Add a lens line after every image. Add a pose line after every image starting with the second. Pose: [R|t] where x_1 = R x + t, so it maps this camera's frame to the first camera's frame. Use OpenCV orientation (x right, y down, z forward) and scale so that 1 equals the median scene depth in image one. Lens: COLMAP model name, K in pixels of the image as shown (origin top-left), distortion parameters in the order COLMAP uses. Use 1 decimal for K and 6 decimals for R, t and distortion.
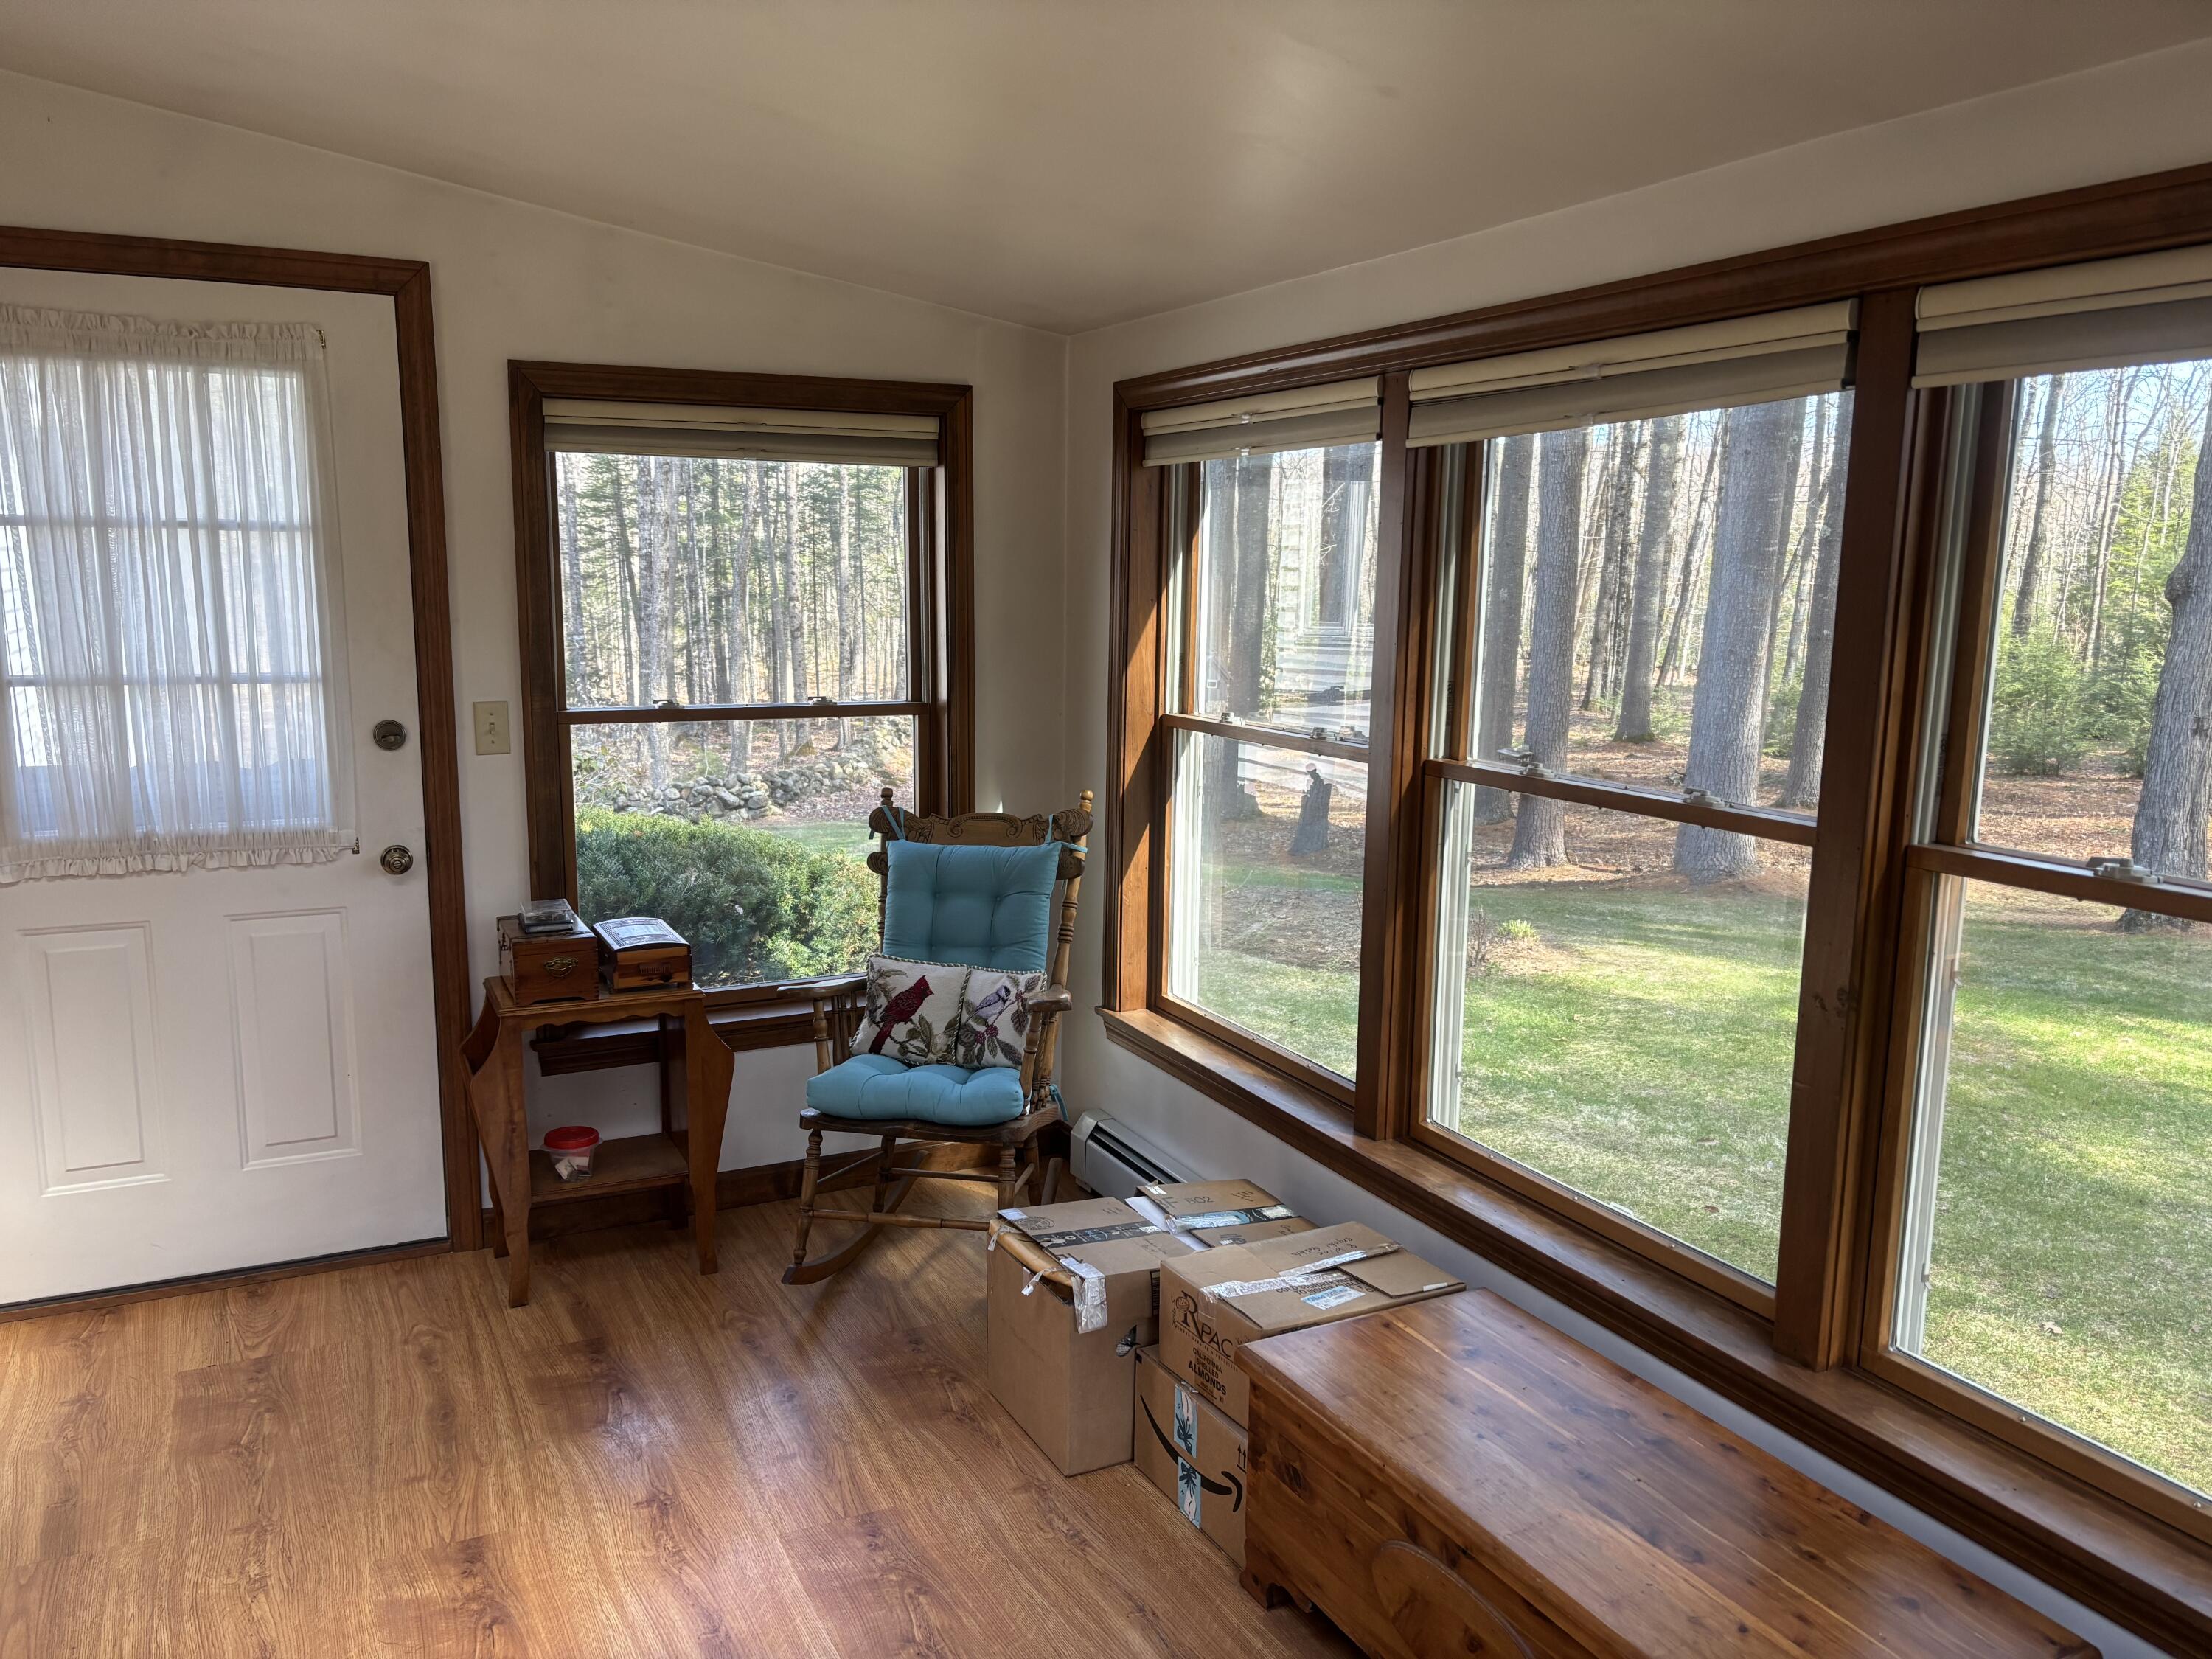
lens RADIAL K [[1682.9, 0, 1096.4], [0, 1682.9, 842.8], [0, 0, 1]] dist [0.039565, -0.035817]
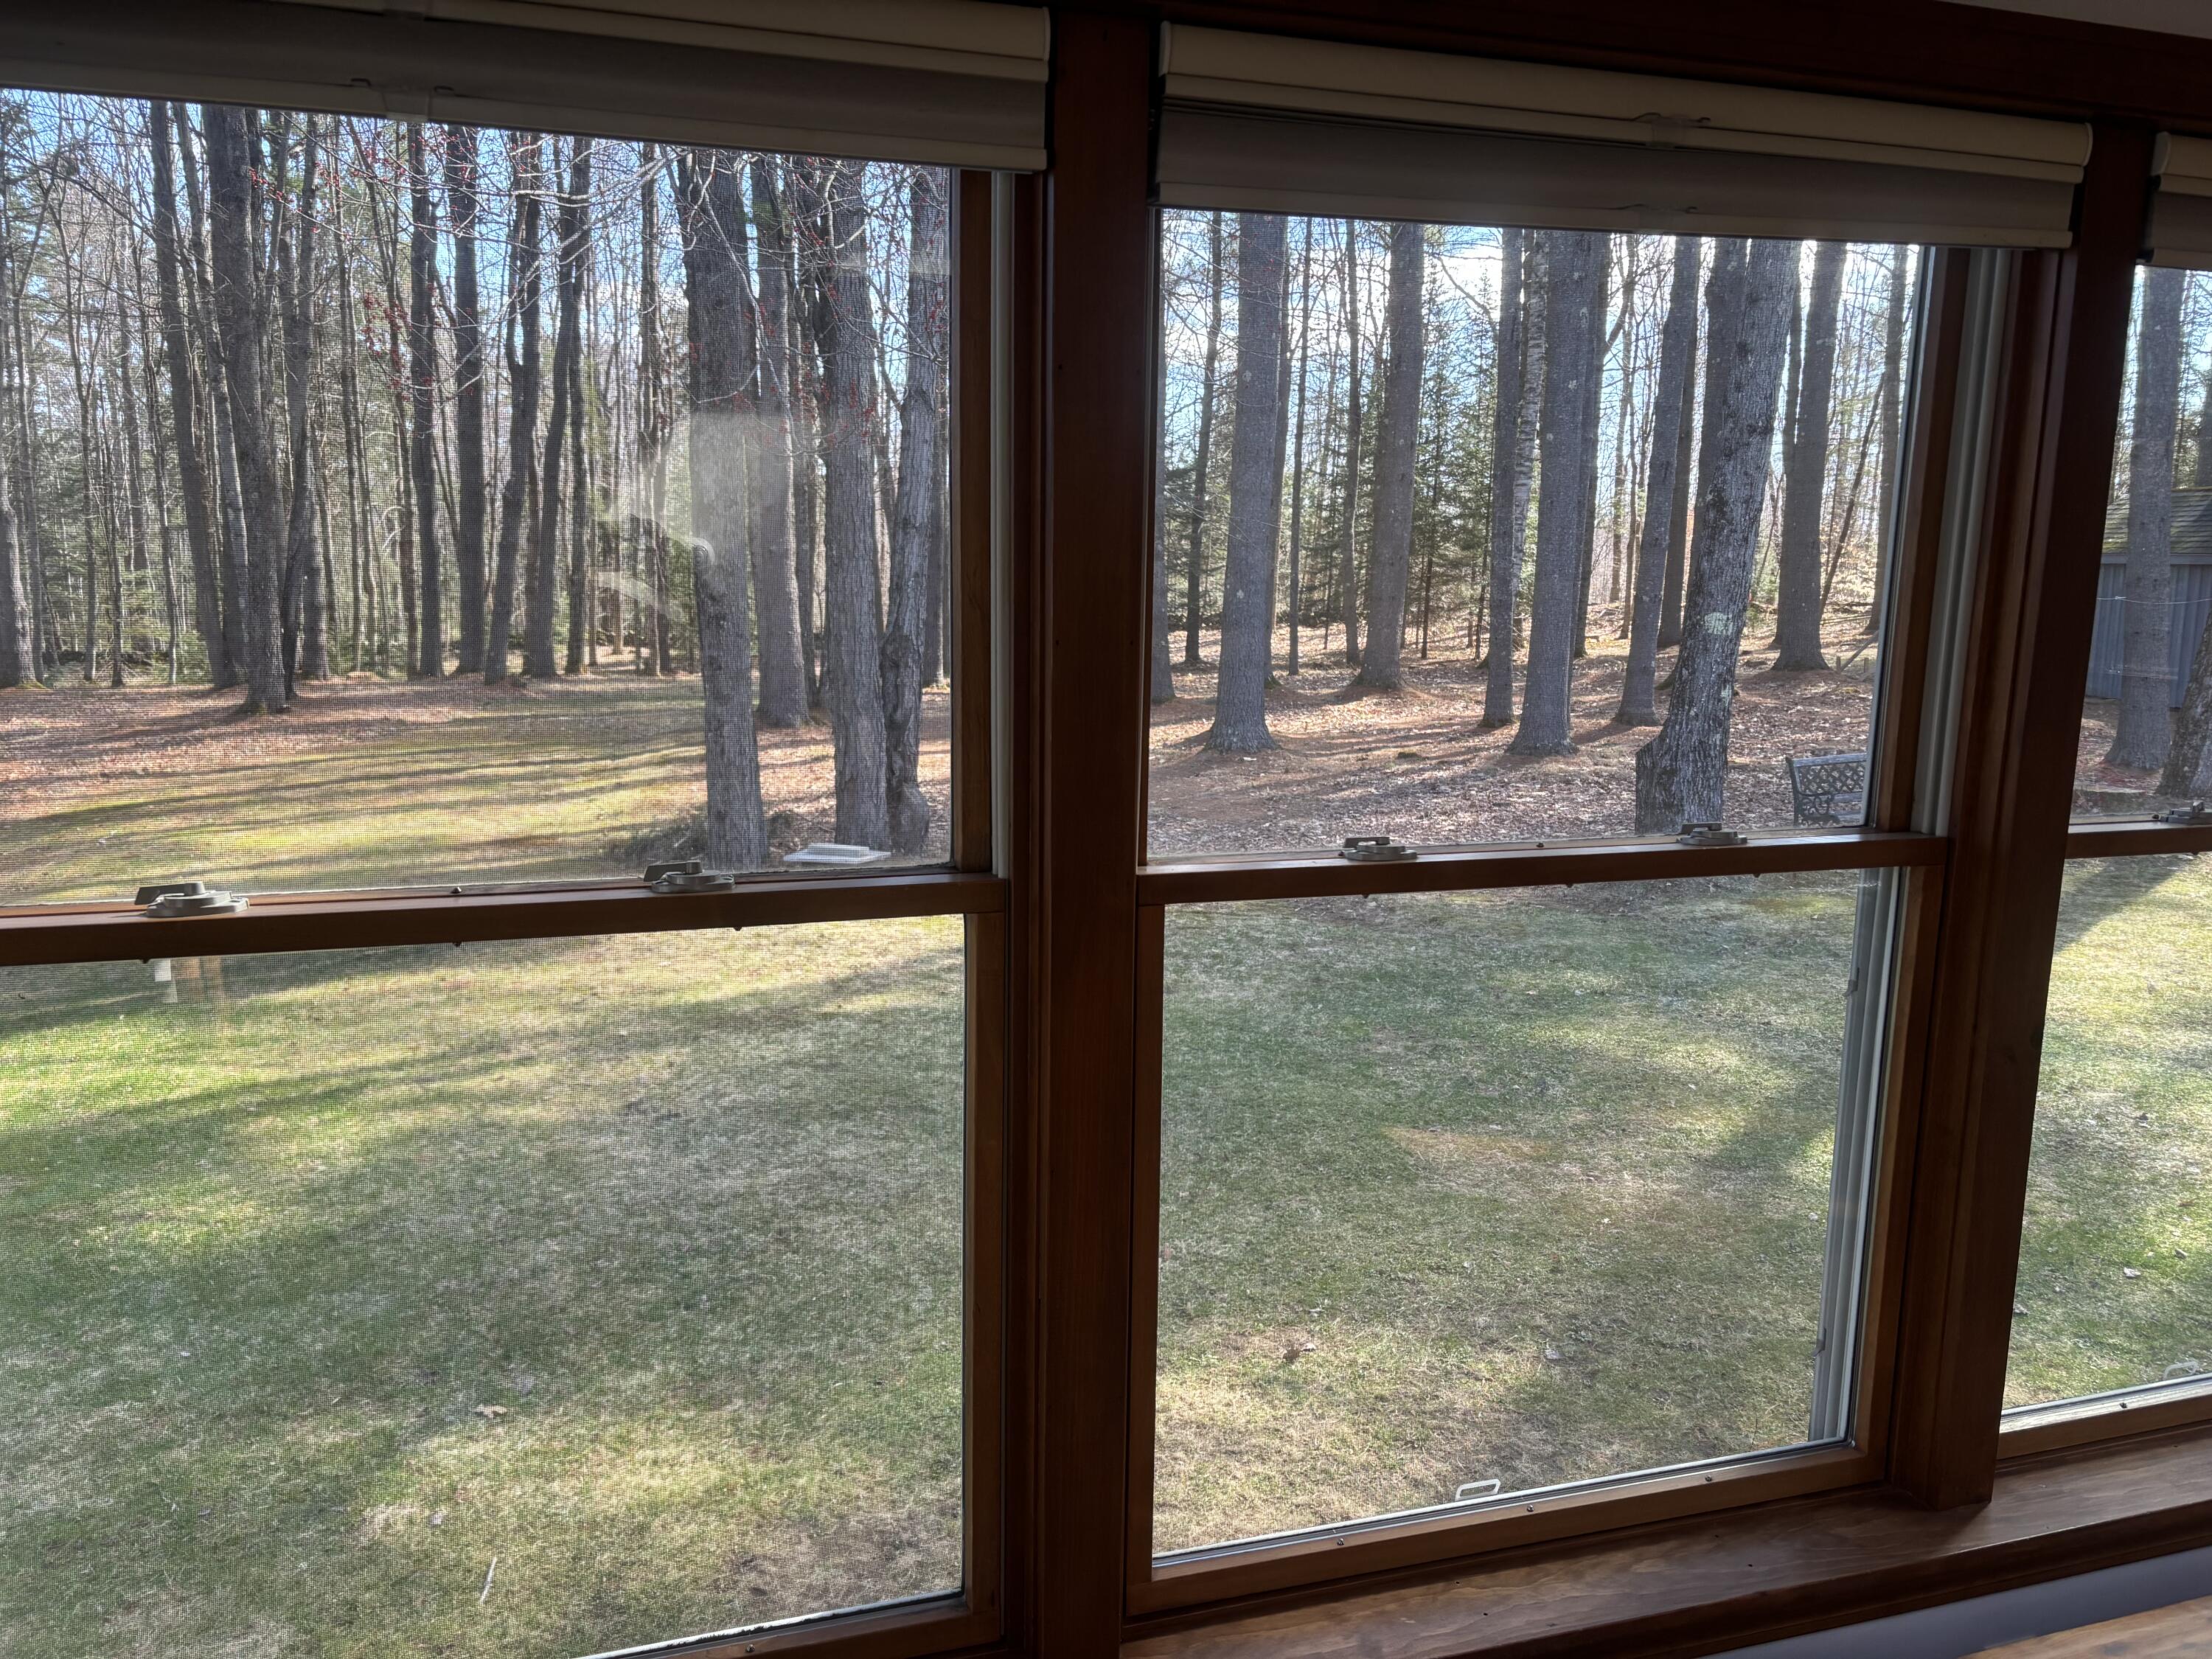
lens RADIAL K [[1682.9, 0, 1103.9], [0, 1682.9, 826.9], [0, 0, 1]] dist [0.039565, -0.035817]
pose [[0.171440, -0.174199, 0.969672, -0.149130], [0.155795, 0.976653, 0.147908, -0.074474], [-0.972798, 0.125713, 0.194577, 0.496371]]
